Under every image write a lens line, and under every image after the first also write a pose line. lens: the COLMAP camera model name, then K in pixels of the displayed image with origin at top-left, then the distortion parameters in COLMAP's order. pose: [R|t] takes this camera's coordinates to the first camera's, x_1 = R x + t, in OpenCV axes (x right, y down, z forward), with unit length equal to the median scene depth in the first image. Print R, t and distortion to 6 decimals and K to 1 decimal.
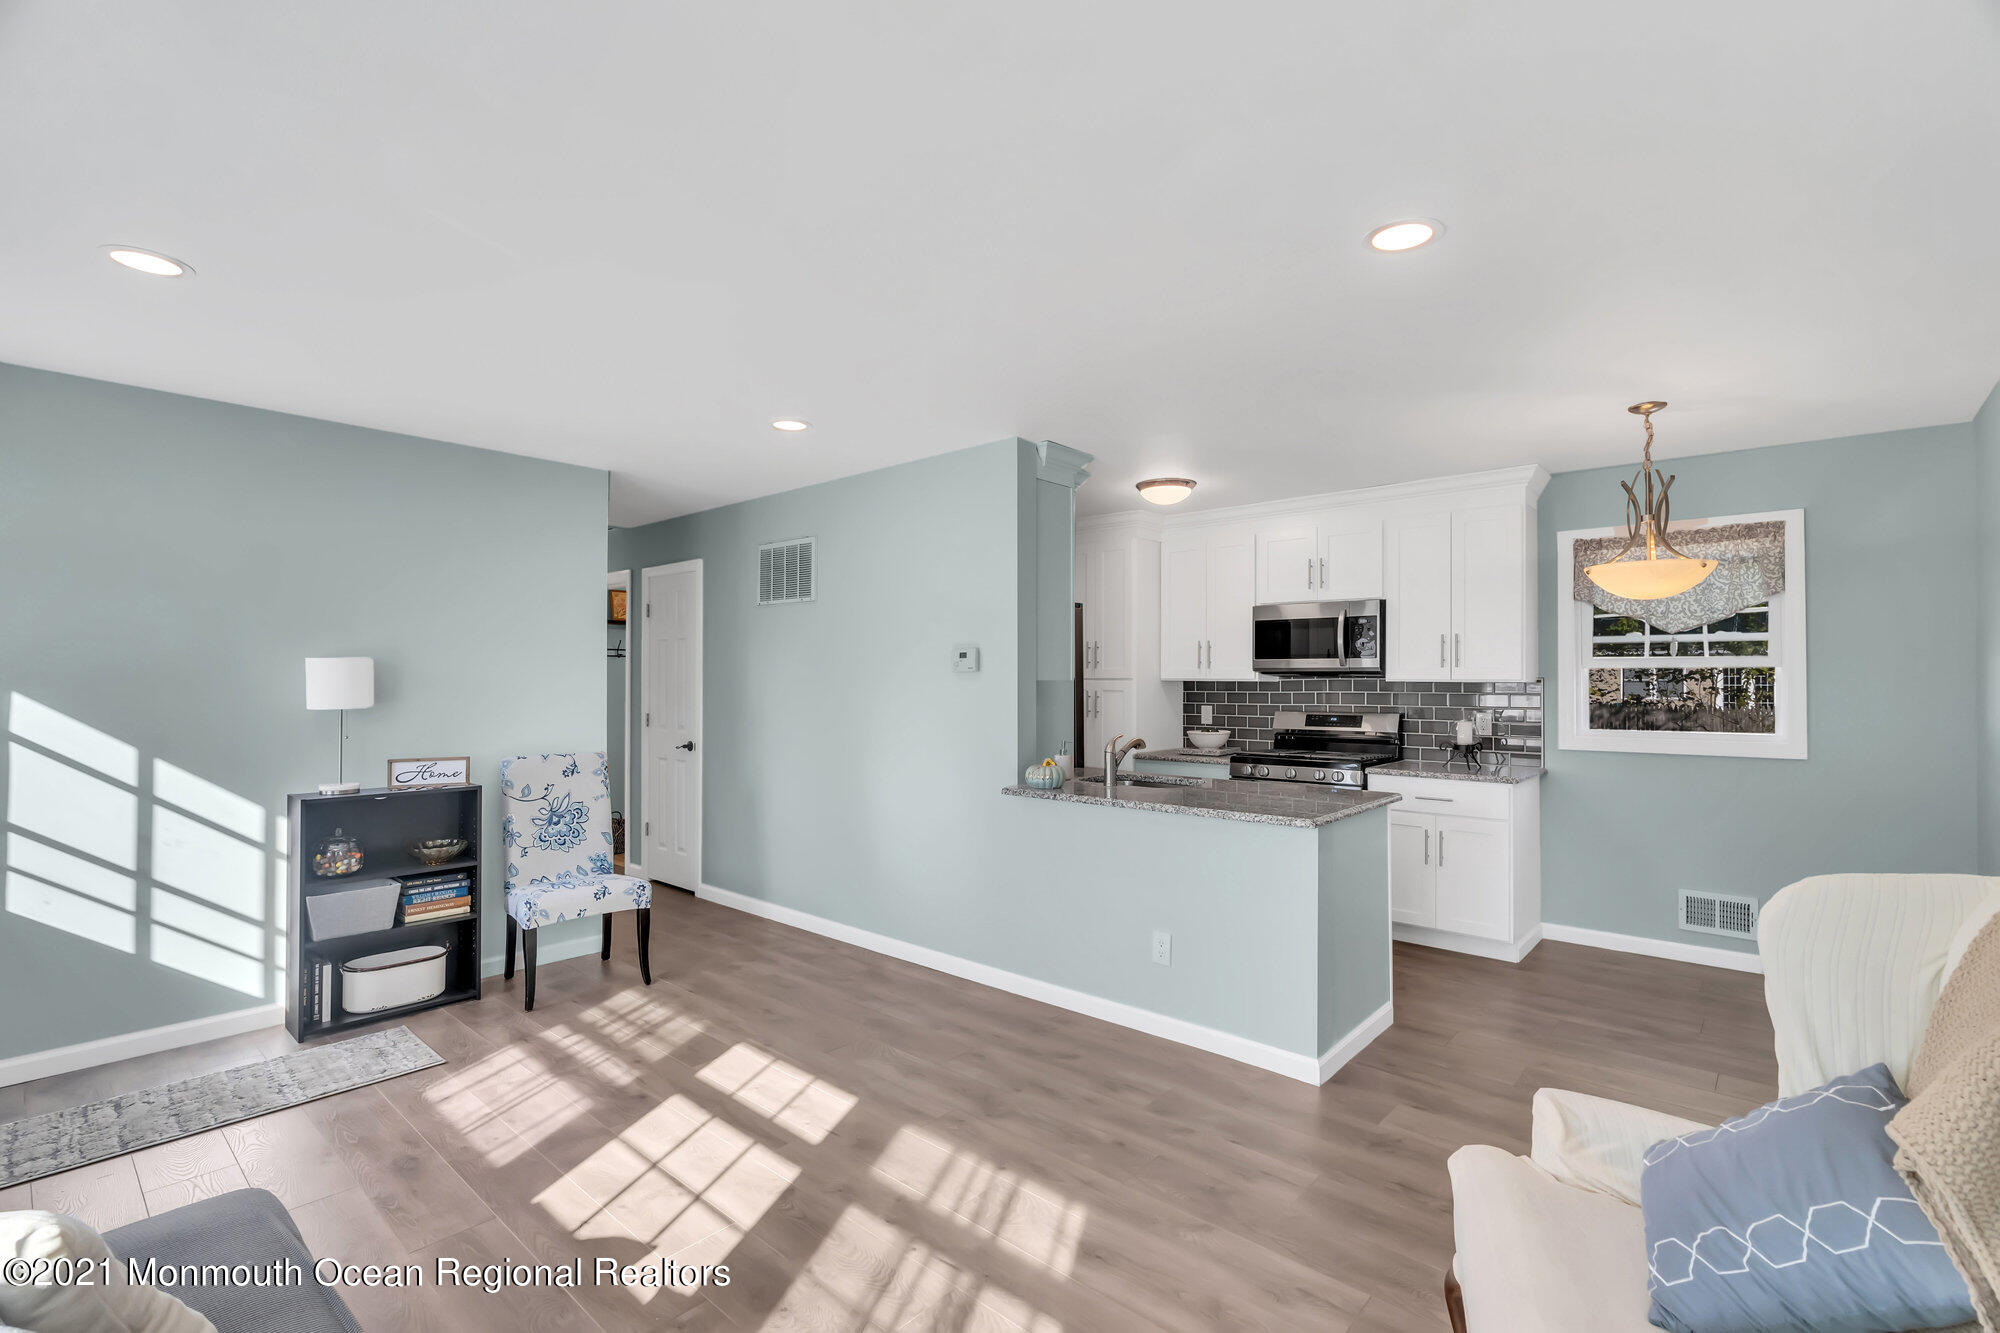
lens RADIAL K [[903.0, 0, 999.3], [0, 903.0, 671.6], [0, 0, 1]] dist [-0.009557, 0.000226]
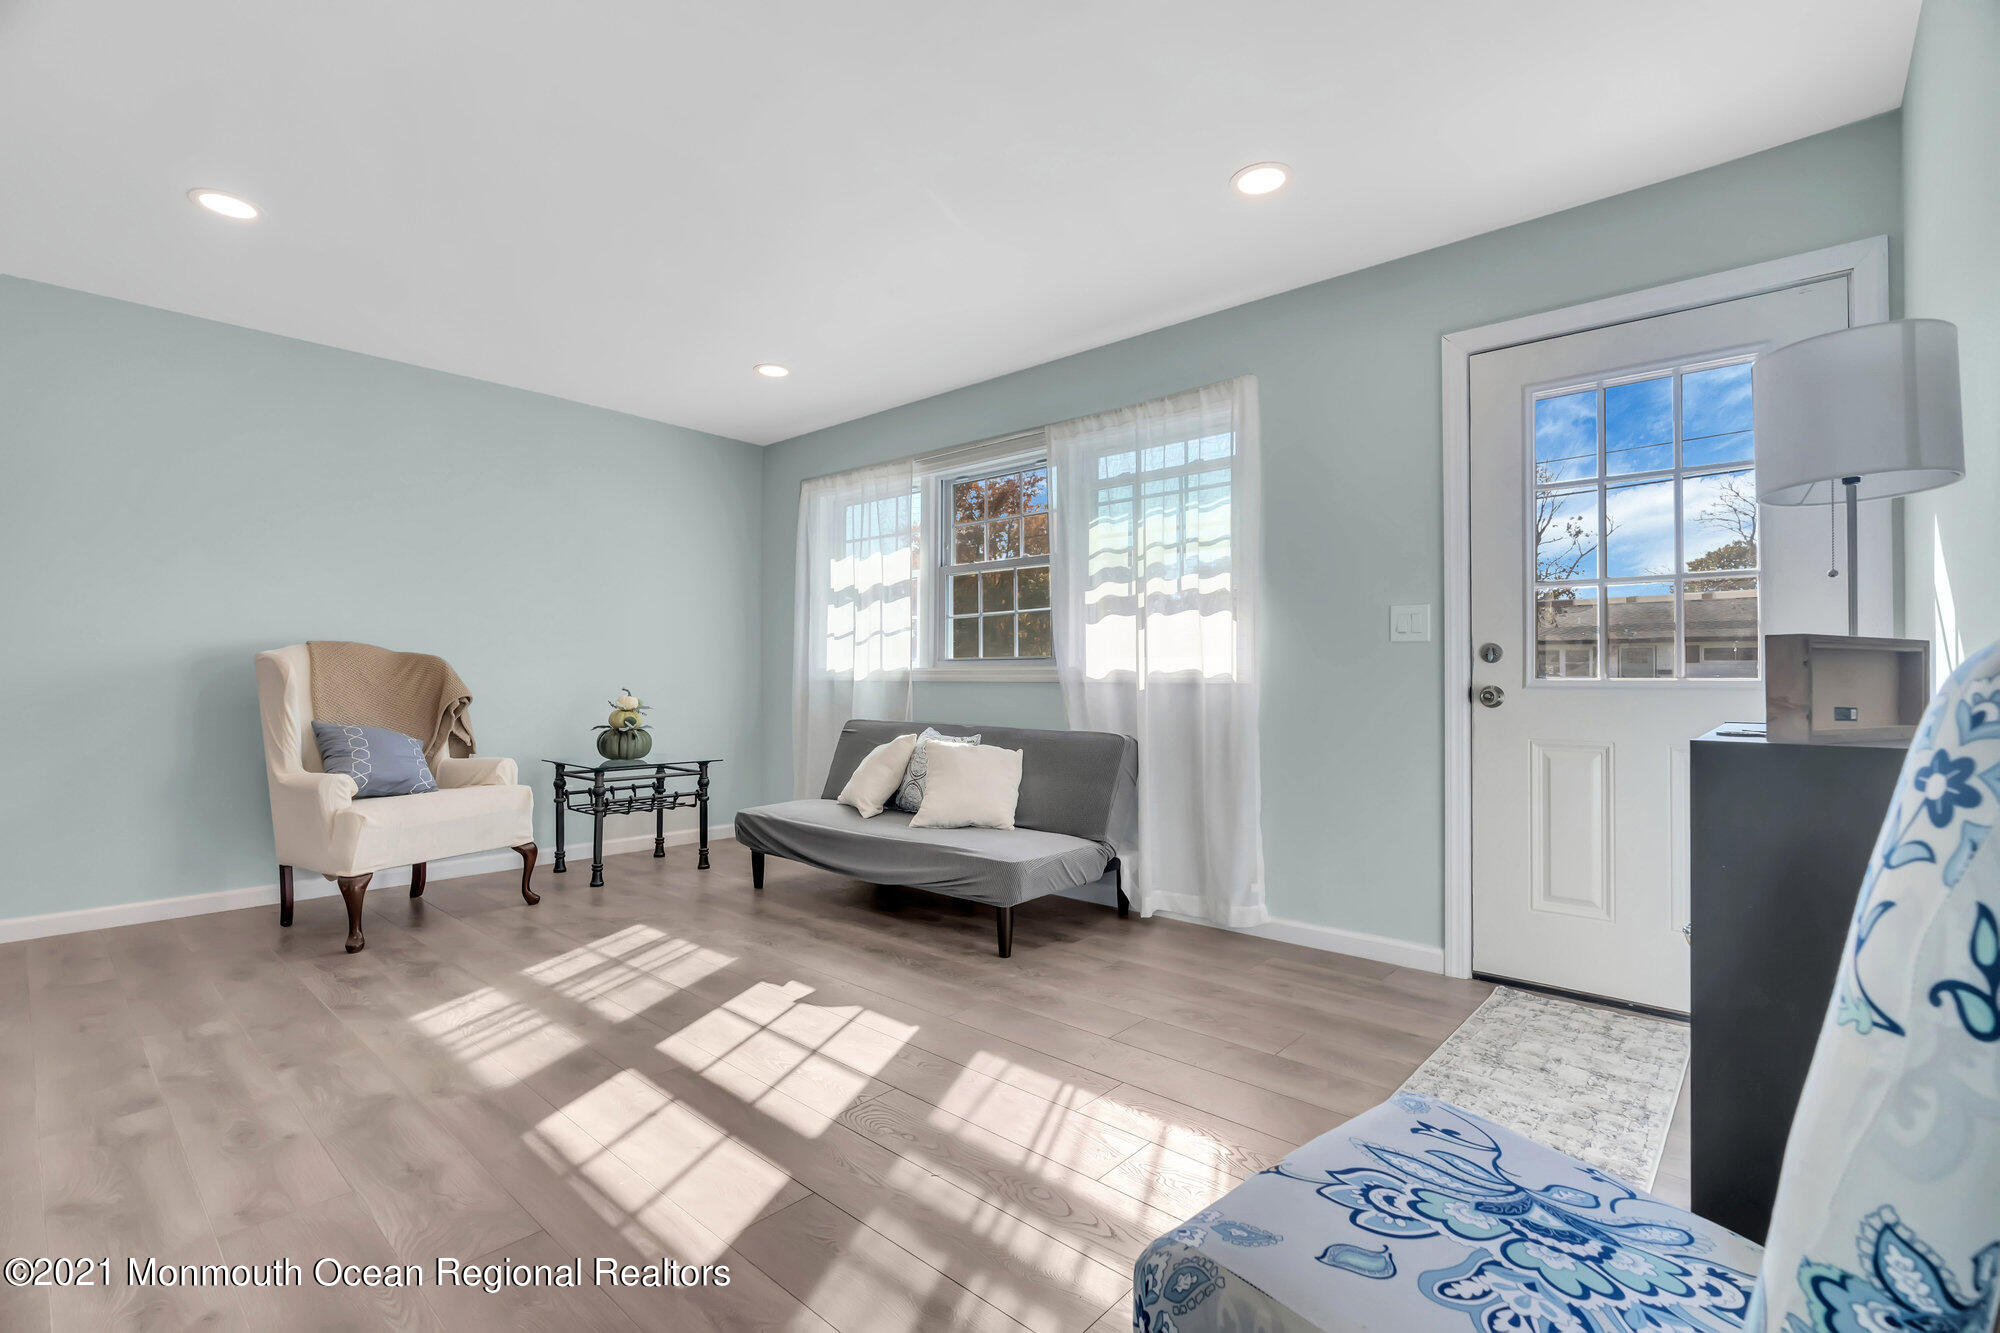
lens RADIAL K [[903.0, 0, 1008.5], [0, 903.0, 666.9], [0, 0, 1]] dist [-0.009557, 0.000226]
pose [[-0.999997, -0.000350, -0.002359, -0.356379], [-0.000315, 0.999893, -0.014659, 0.100348], [0.002364, -0.014658, -0.999890, 1.185436]]
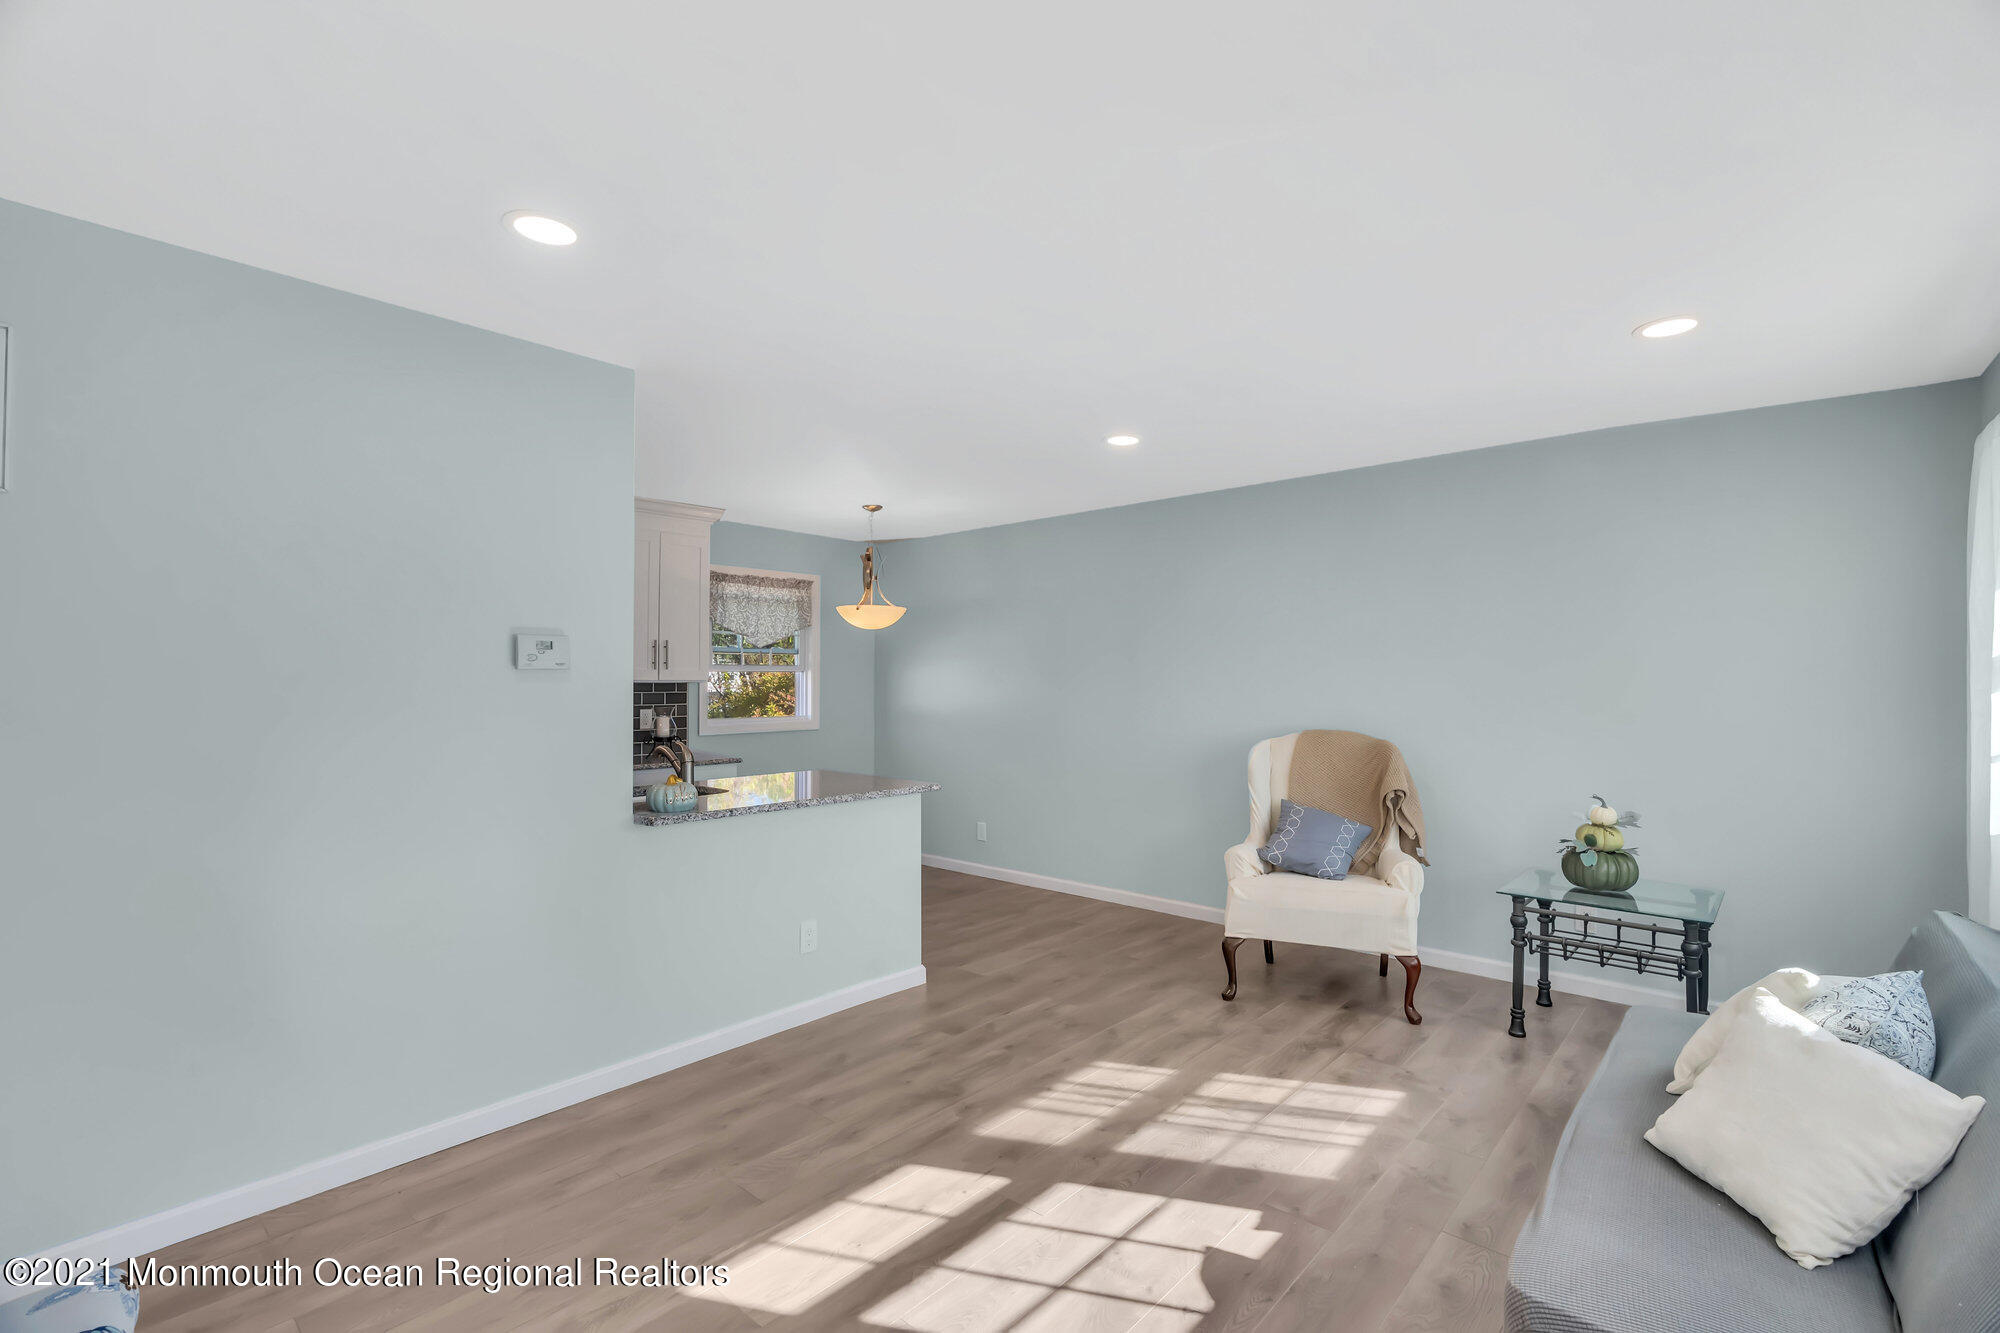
lens RADIAL K [[903.0, 0, 1019.2], [0, 903.0, 667.2], [0, 0, 1]] dist [-0.009557, 0.000226]
pose [[-0.017956, 0.013896, 0.999742, -0.726944], [-0.008664, 0.999864, -0.014053, 0.005401], [-0.999801, -0.008914, -0.017833, 0.645334]]
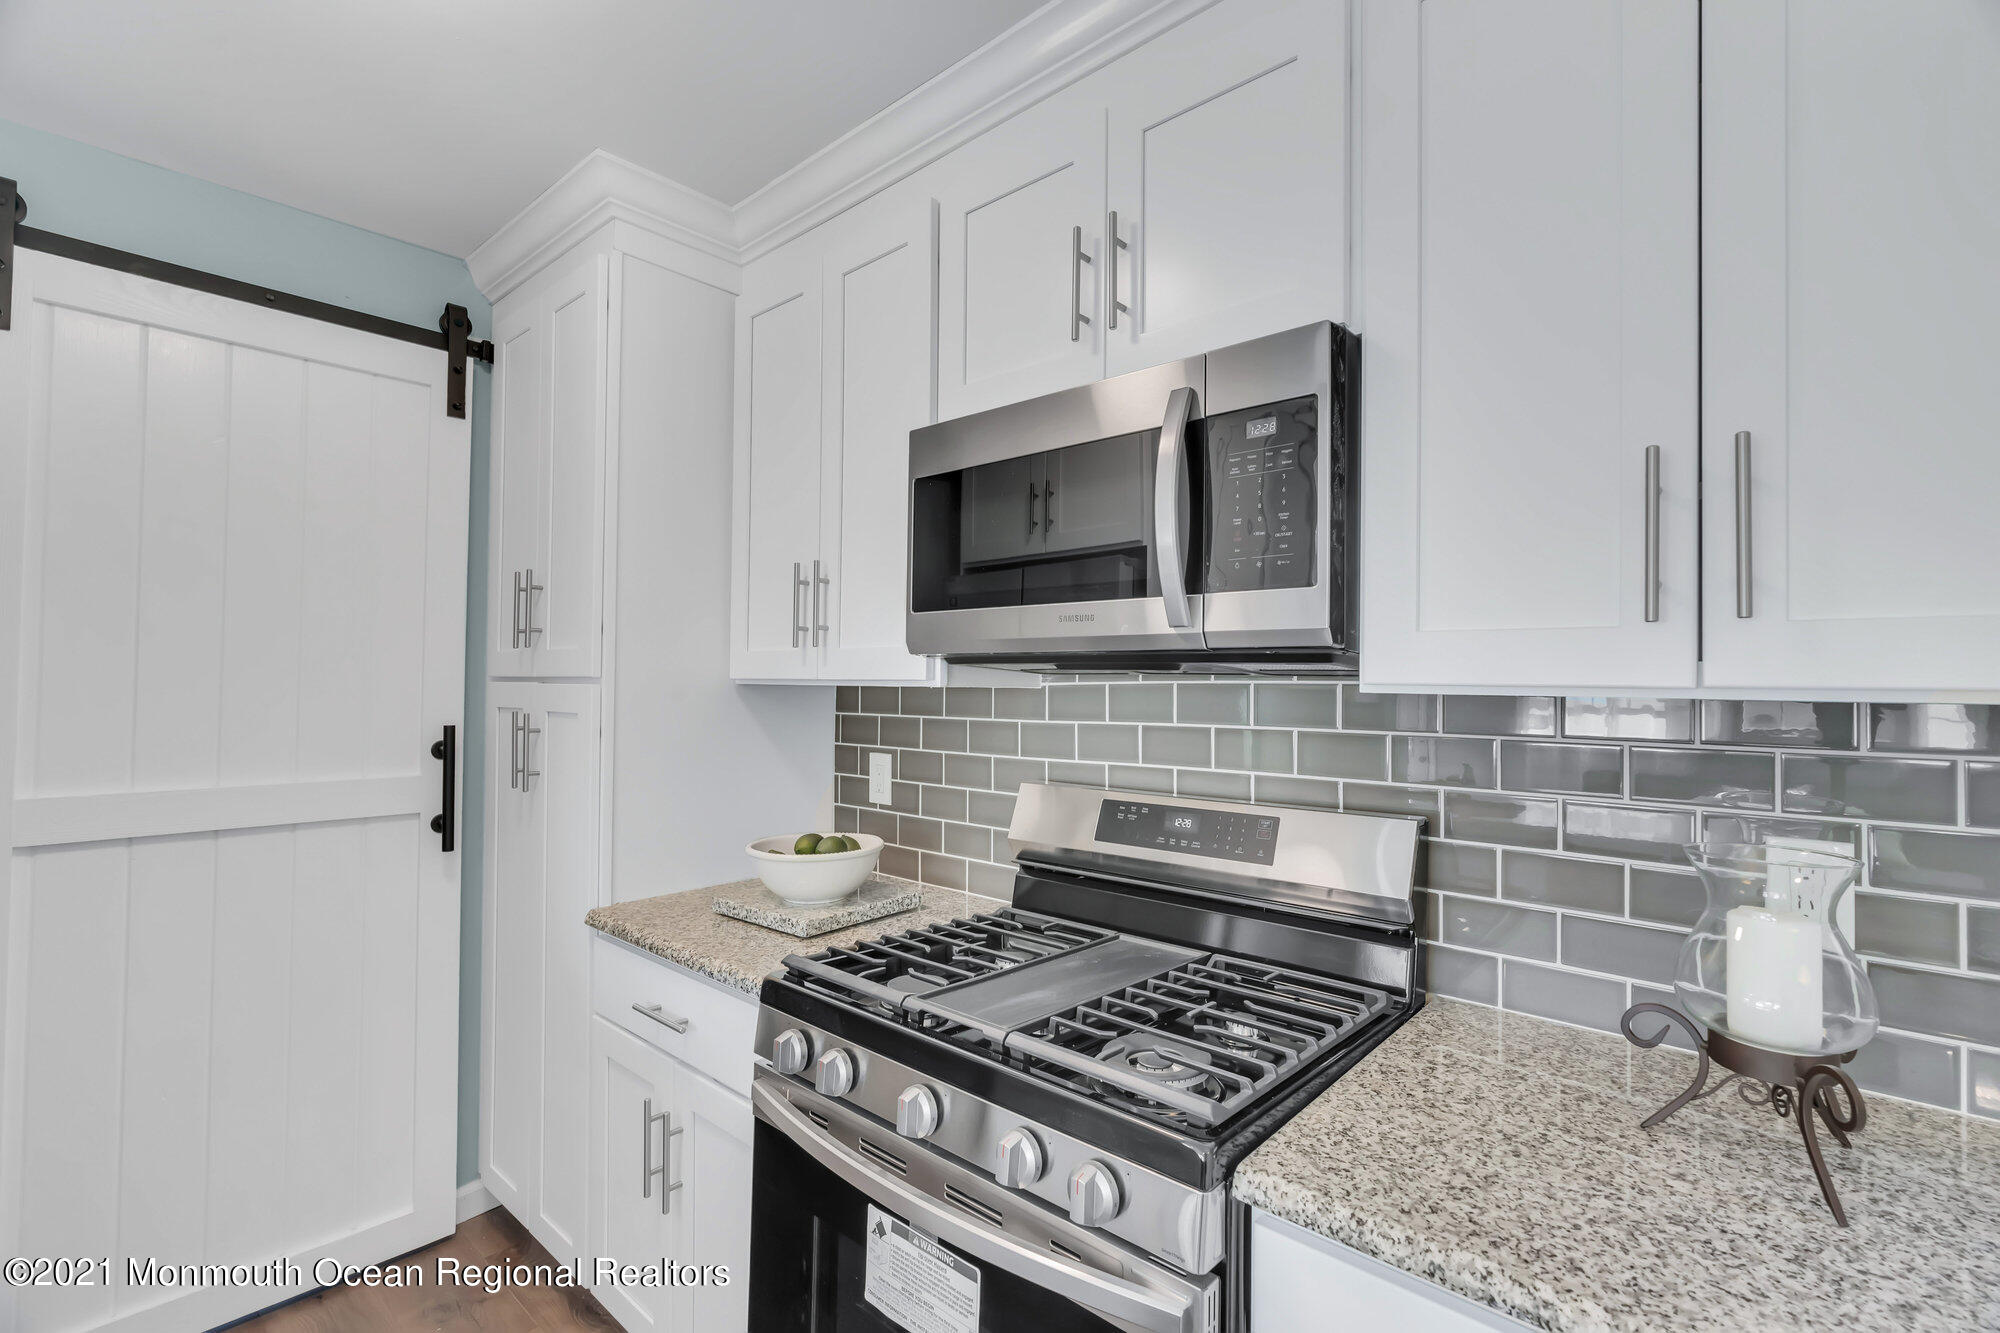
lens RADIAL K [[903.0, 0, 1007.0], [0, 903.0, 667.6], [0, 0, 1]] dist [-0.009557, 0.000226]
pose [[0.999992, 0.003896, 0.000169, 0.405060], [-0.003895, 0.999976, -0.005663, 0.007270], [-0.000191, 0.005662, 0.999984, 0.920681]]
